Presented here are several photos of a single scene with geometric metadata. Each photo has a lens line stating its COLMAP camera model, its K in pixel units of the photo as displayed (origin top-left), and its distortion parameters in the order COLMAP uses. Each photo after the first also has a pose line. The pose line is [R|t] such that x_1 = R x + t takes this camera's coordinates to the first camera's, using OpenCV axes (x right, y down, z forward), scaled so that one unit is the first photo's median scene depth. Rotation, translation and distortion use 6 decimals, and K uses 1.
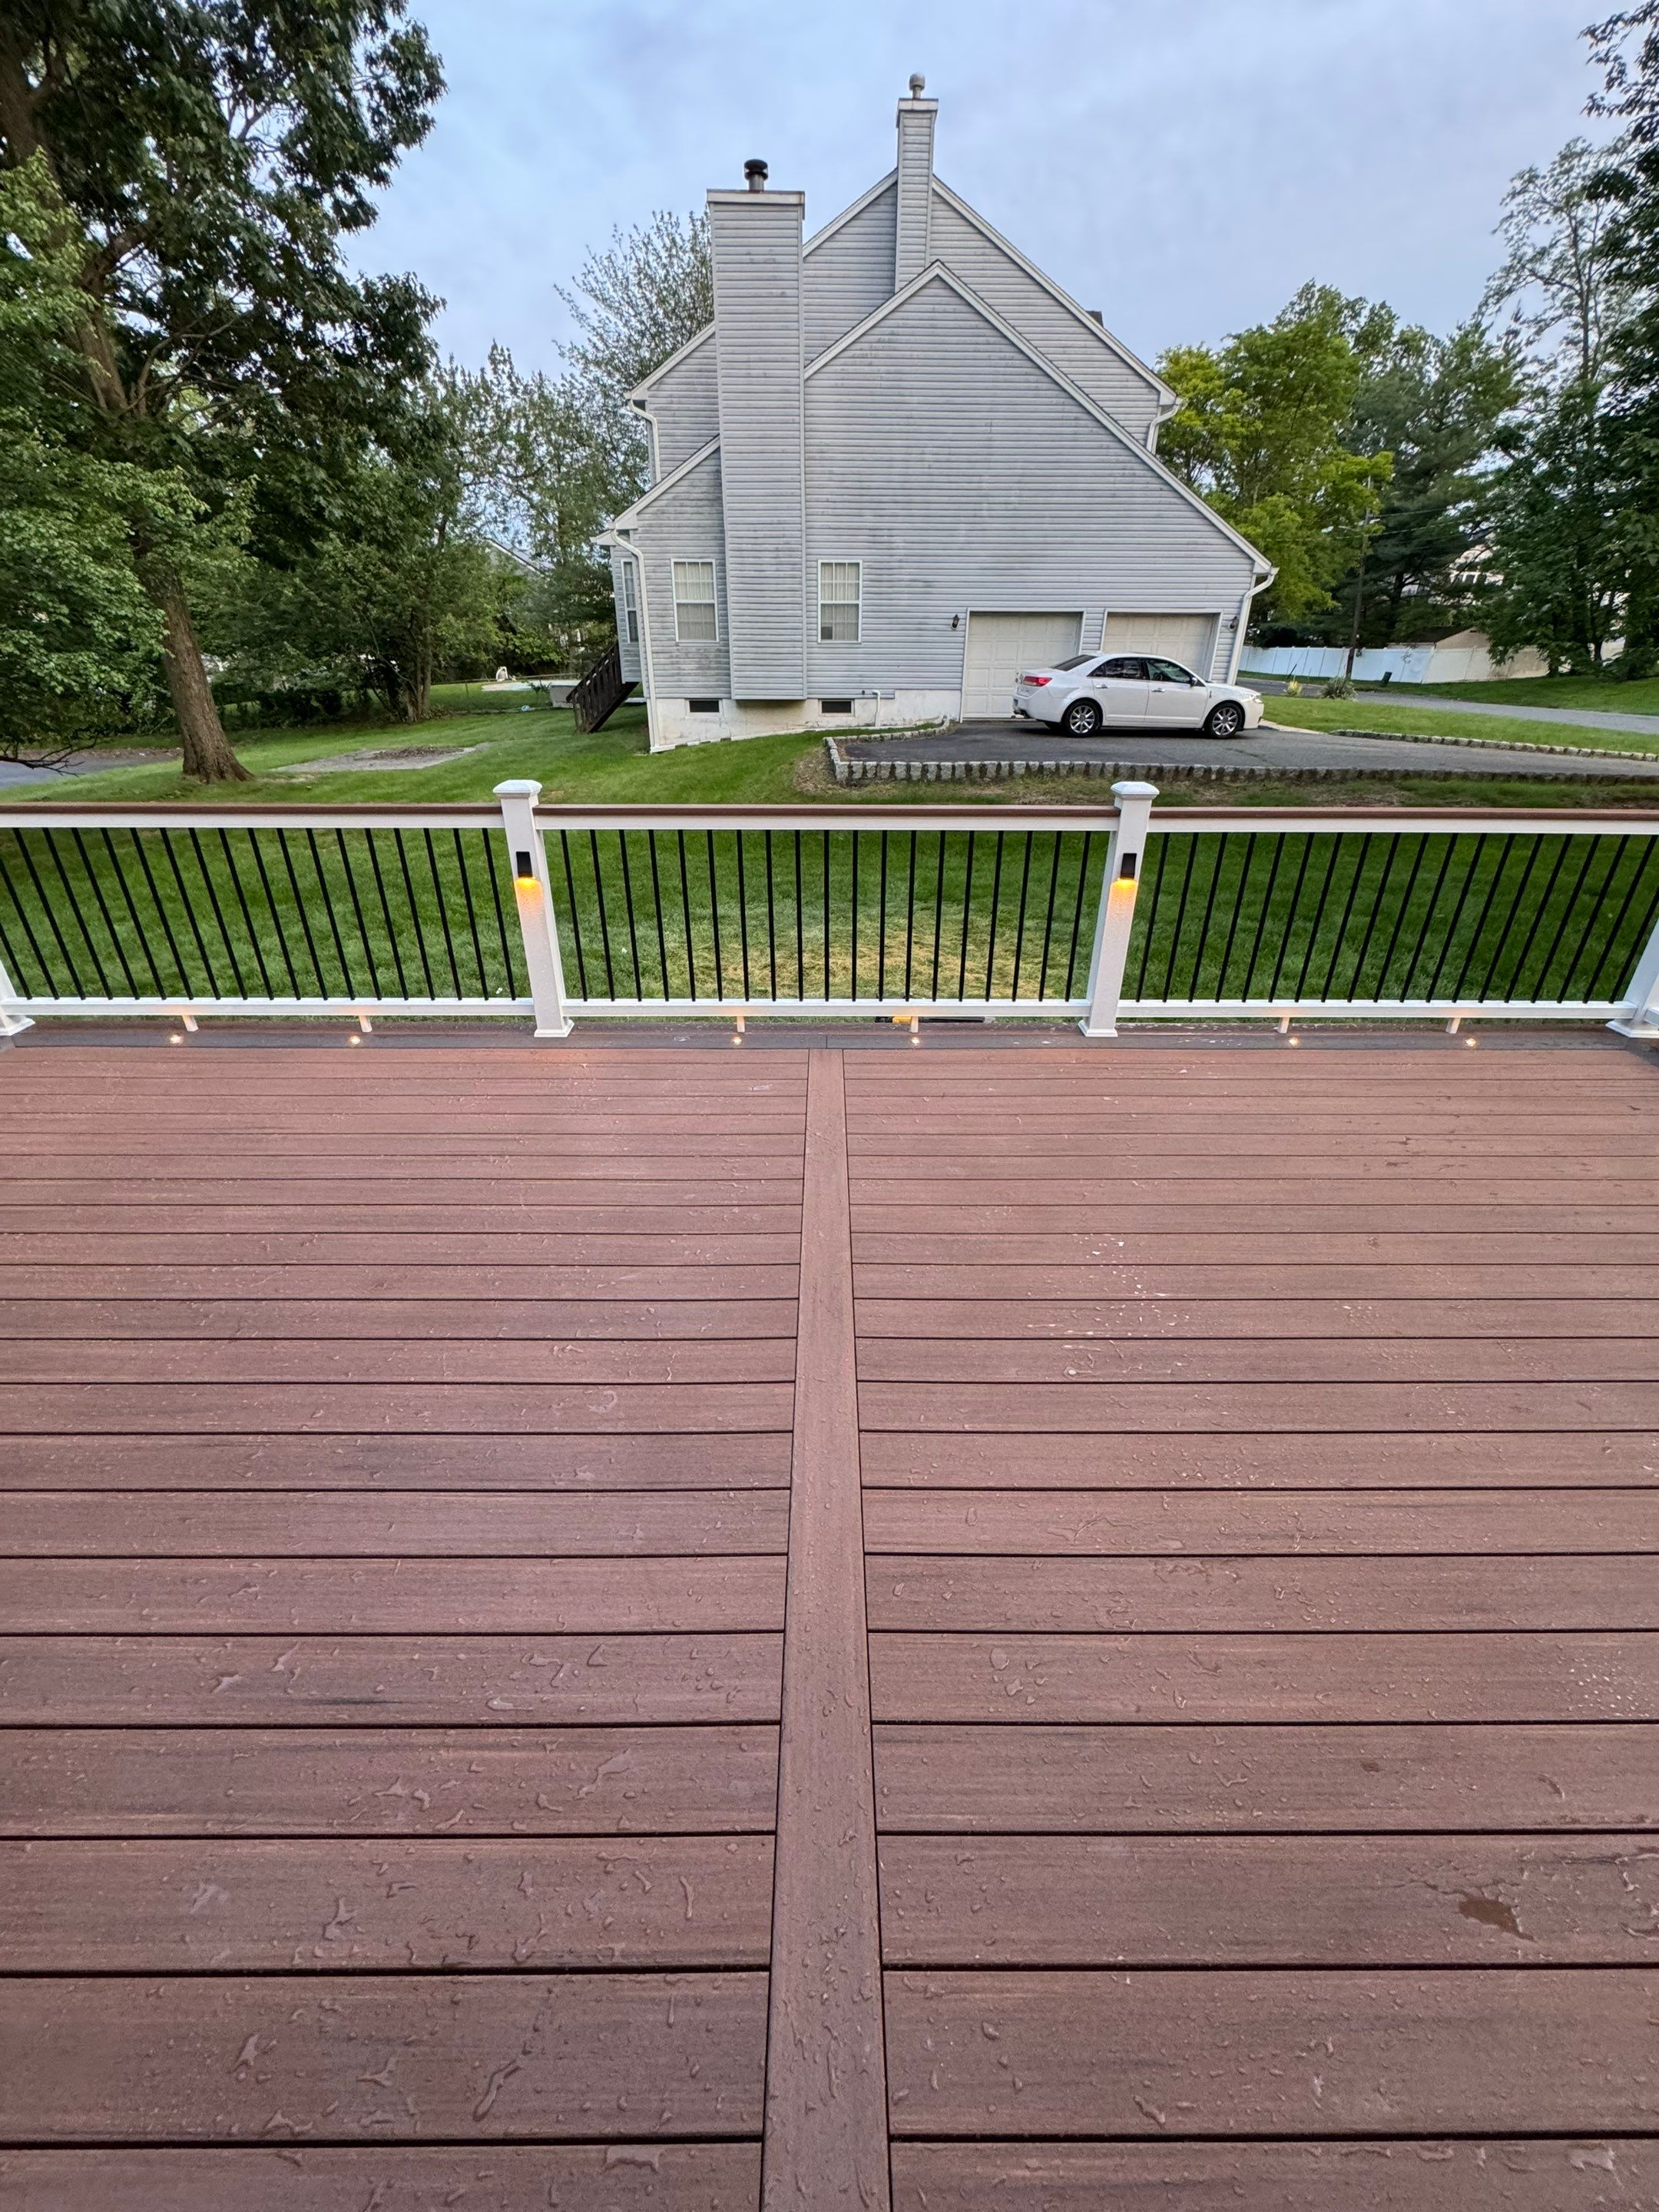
lens RADIAL K [[881.7, 0, 831.8], [0, 881.7, 1107.5], [0, 0, 1]] dist [-0.003187, 0.000404]
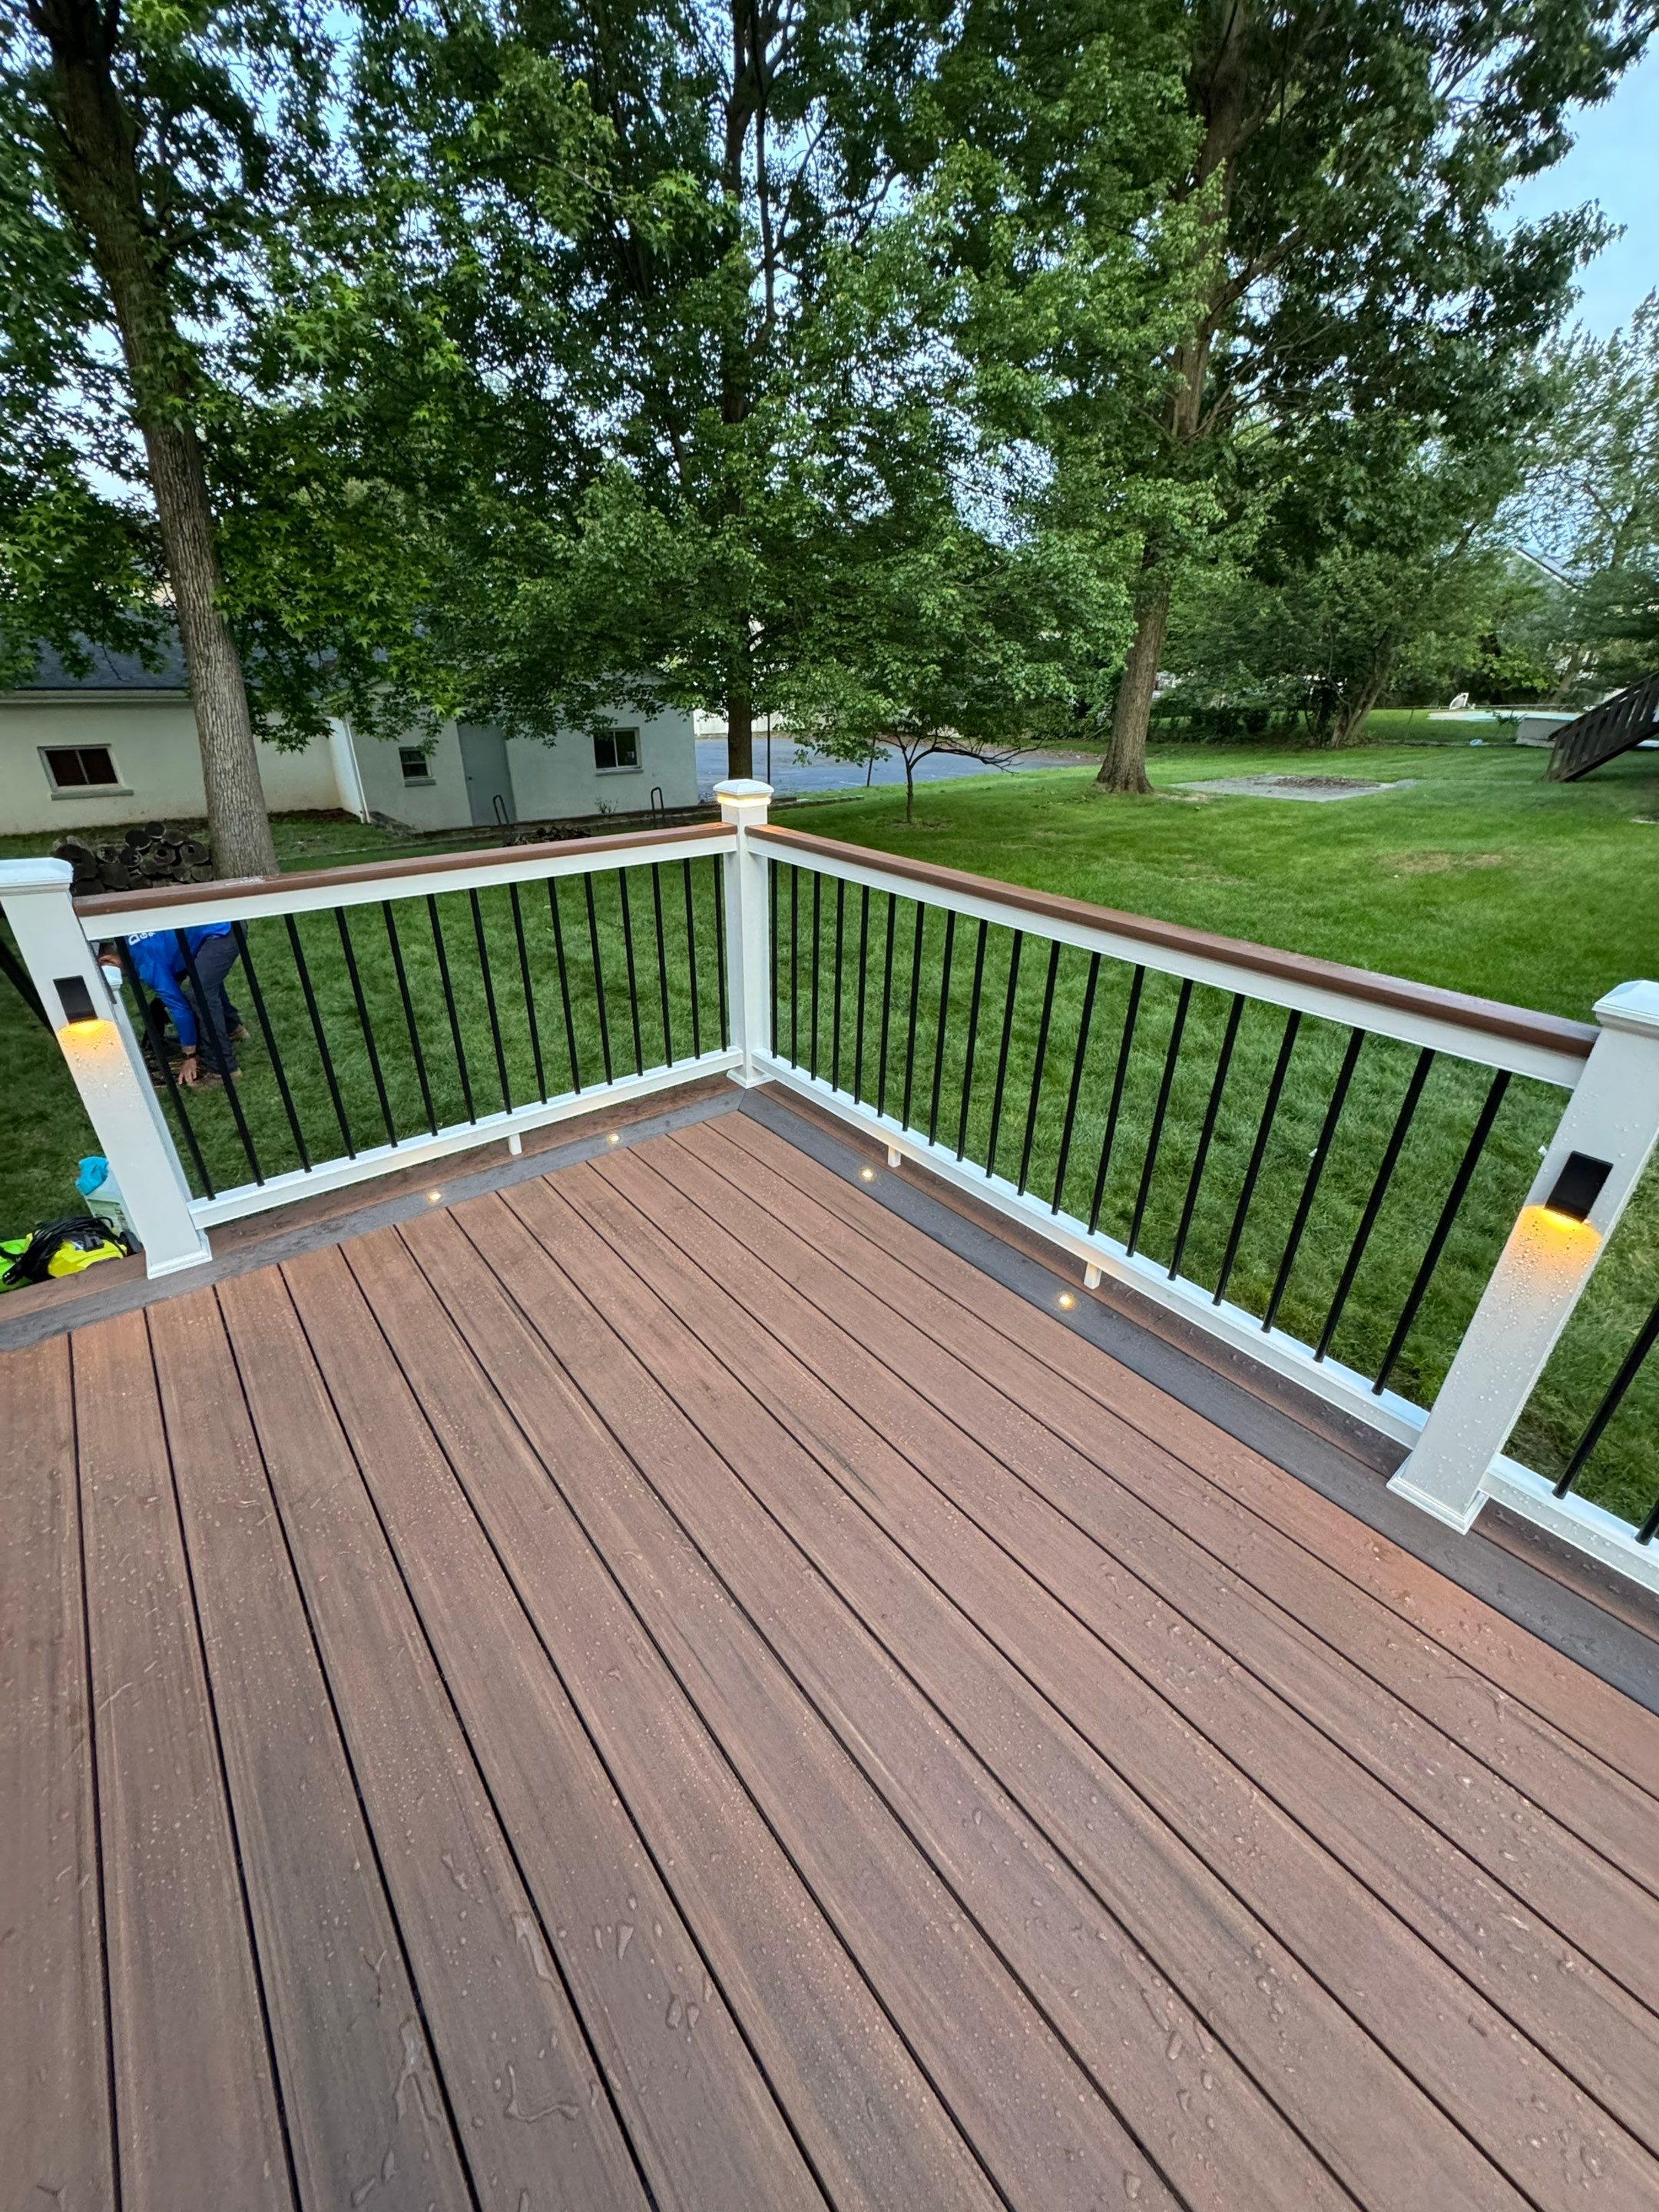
lens RADIAL K [[881.7, 0, 831.8], [0, 881.7, 1107.5], [0, 0, 1]] dist [-0.003187, 0.000404]
pose [[0.626335, 0.359767, -0.691572, -0.060232], [-0.373102, 0.917277, 0.139275, -0.047955], [0.684470, 0.170794, 0.708752, 0.098038]]
